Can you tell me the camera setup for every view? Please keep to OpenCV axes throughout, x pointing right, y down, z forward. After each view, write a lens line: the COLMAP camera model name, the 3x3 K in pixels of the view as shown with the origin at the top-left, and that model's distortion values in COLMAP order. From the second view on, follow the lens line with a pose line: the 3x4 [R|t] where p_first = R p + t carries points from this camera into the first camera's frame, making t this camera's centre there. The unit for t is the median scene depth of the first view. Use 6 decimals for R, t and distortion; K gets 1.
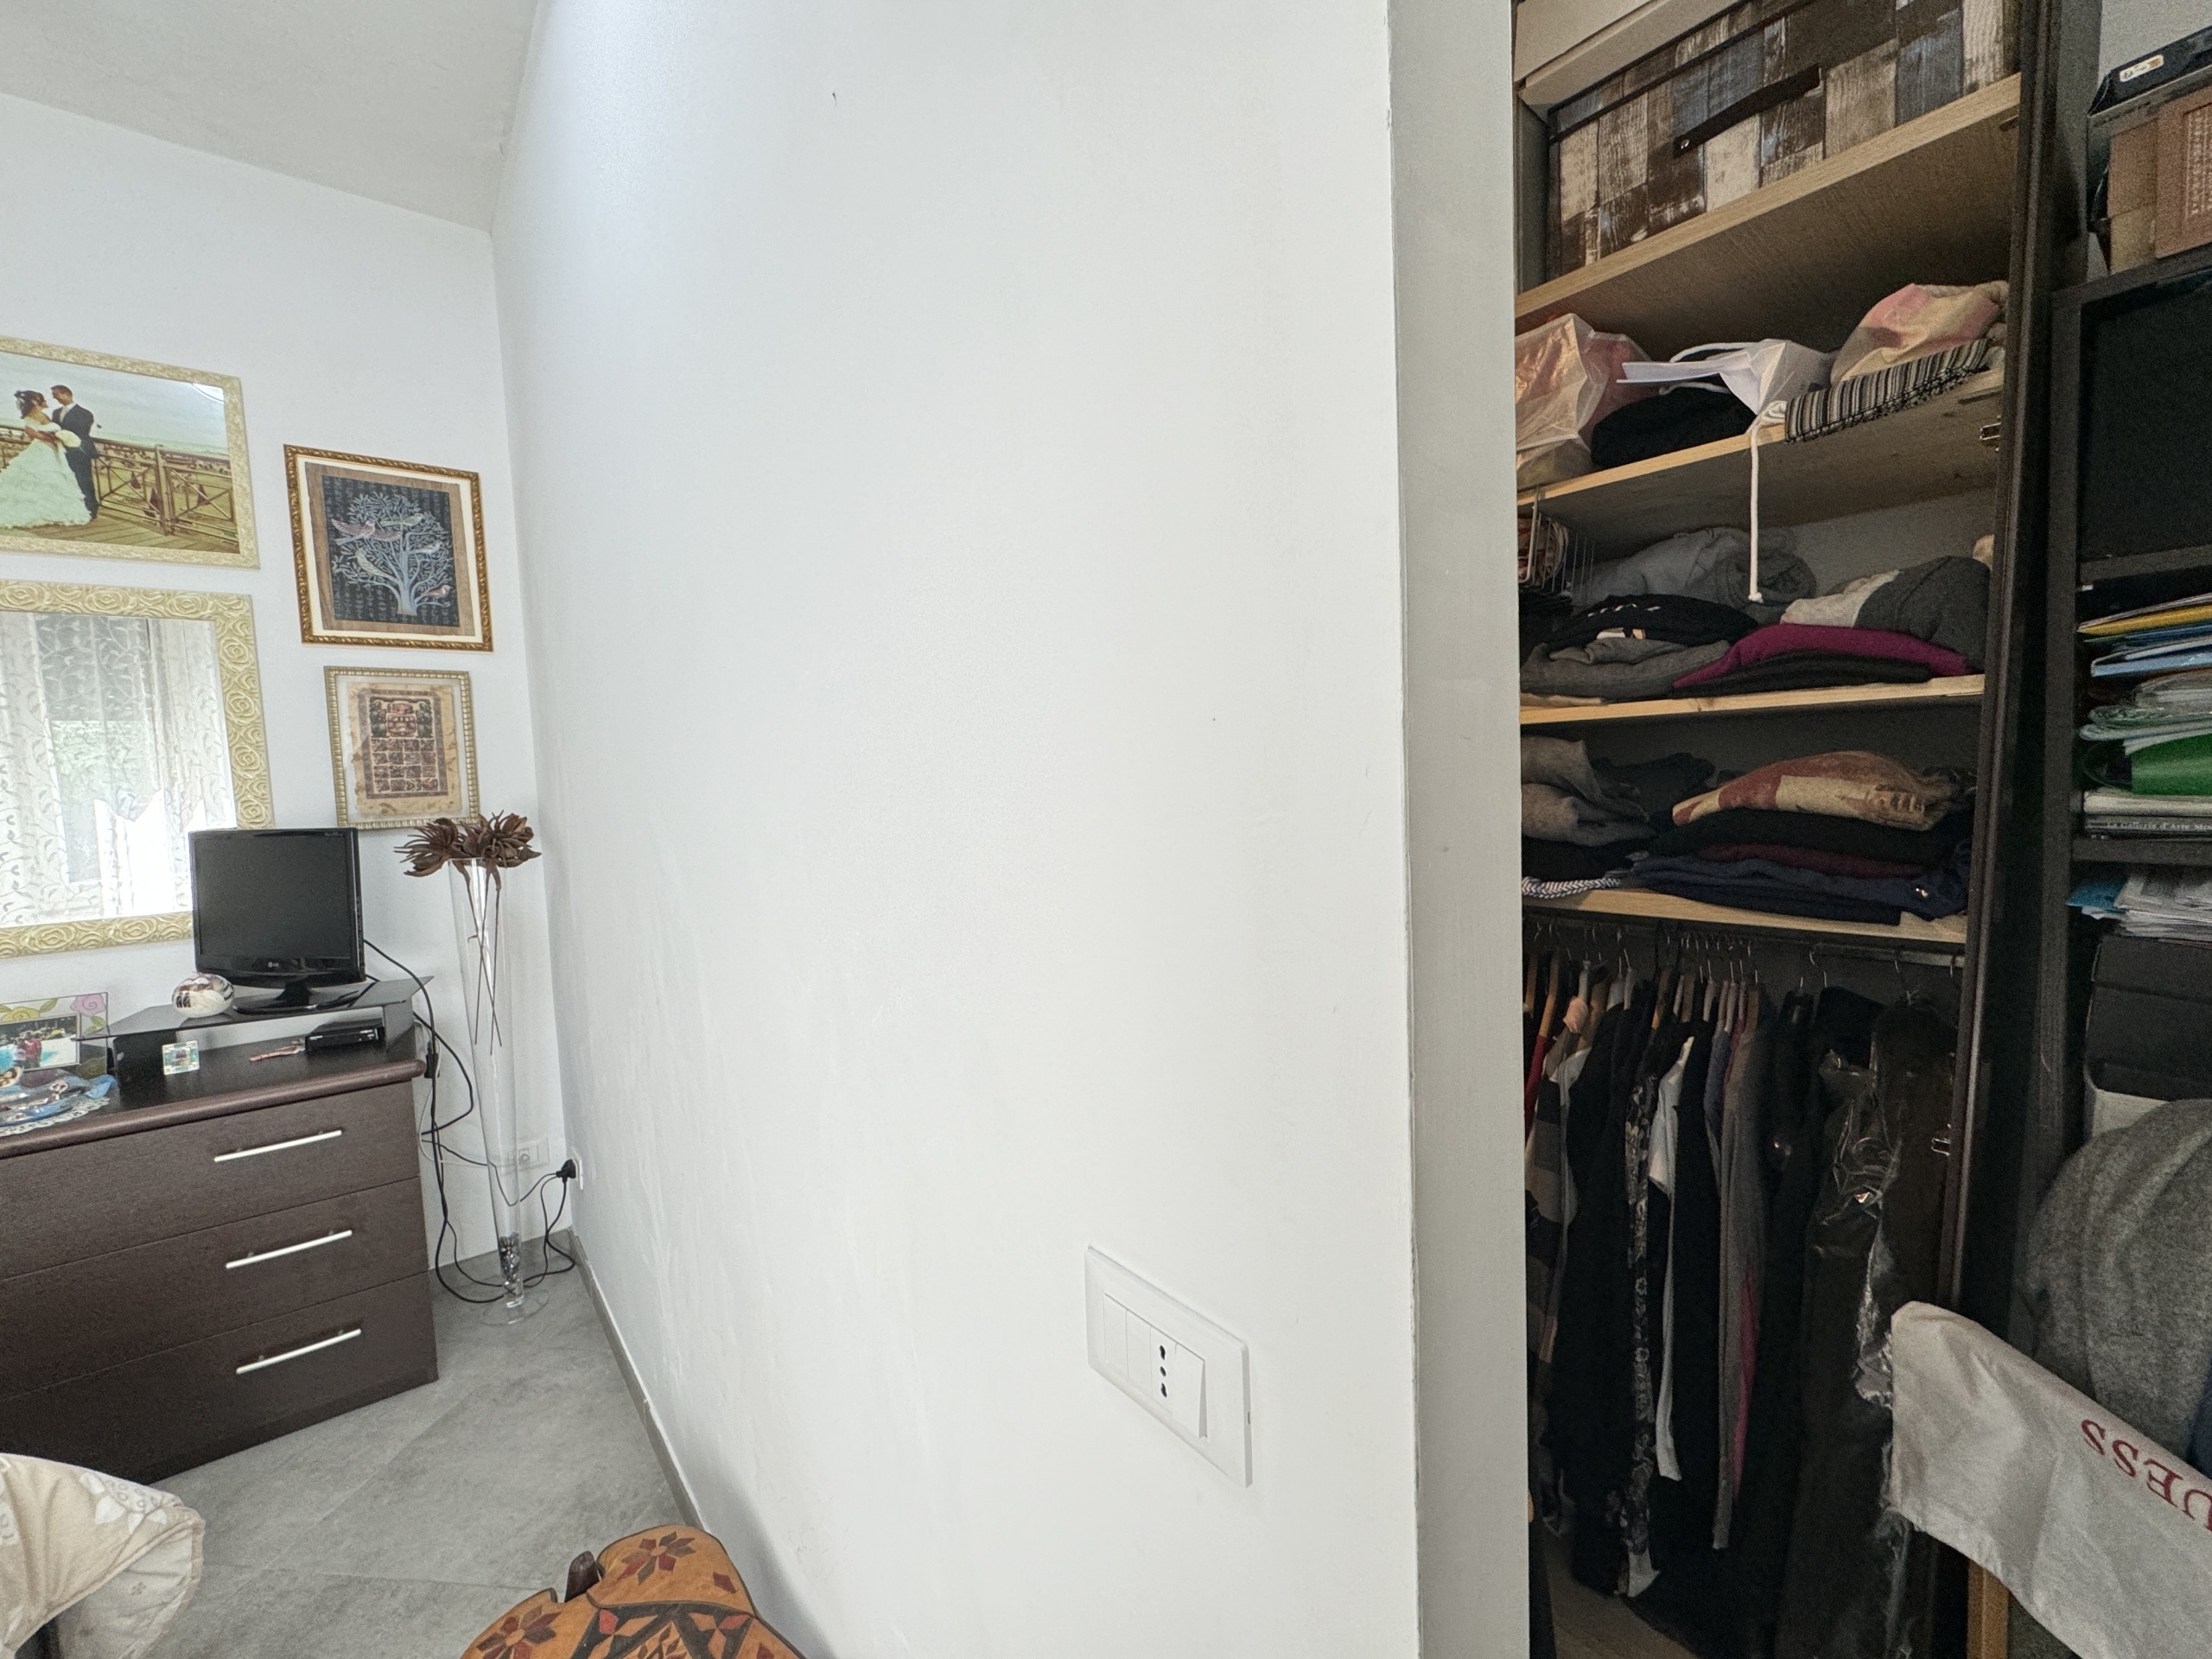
lens RADIAL K [[885.1, 0, 1109.6], [0, 885.1, 829.0], [0, 0, 1]] dist [-0.001174, 0.000416]
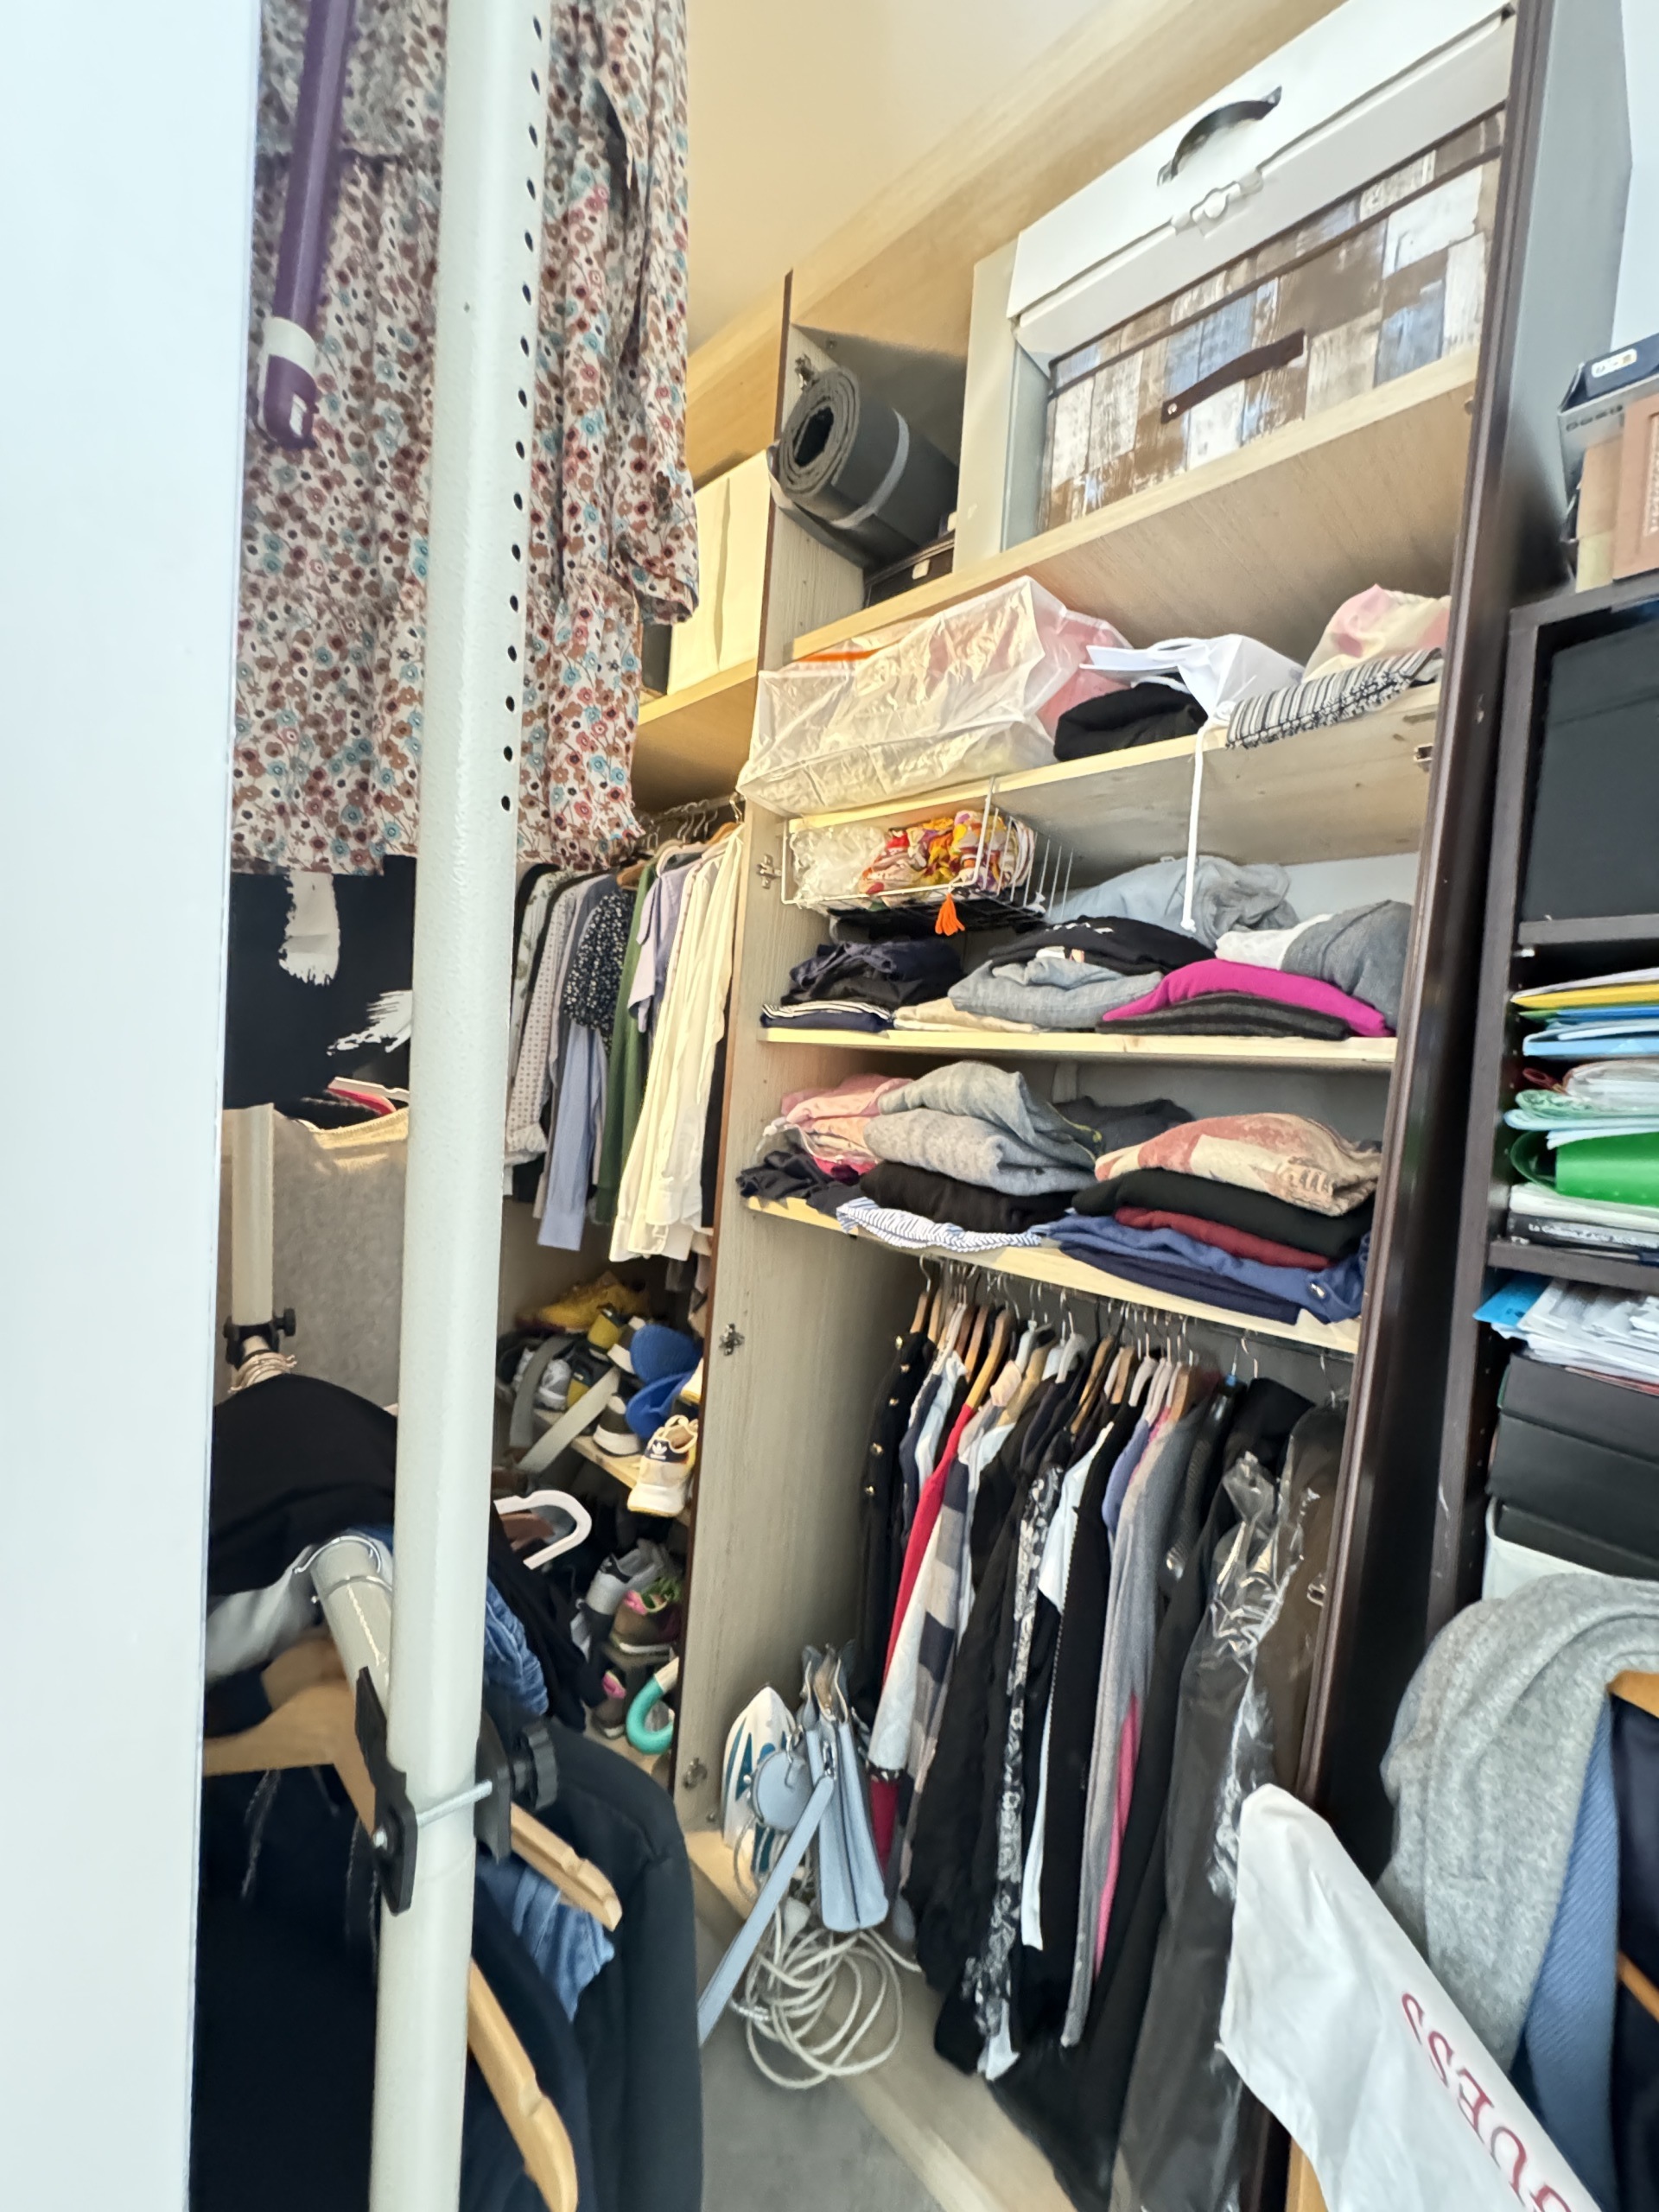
lens RADIAL K [[885.1, 0, 830.5], [0, 885.1, 1107.0], [0, 0, 1]] dist [-0.001174, 0.000416]
pose [[0.990102, 0.095919, 0.102454, 0.277421], [-0.093729, 0.995258, -0.025992, -0.027567], [-0.104462, 0.016132, 0.994398, 0.163973]]
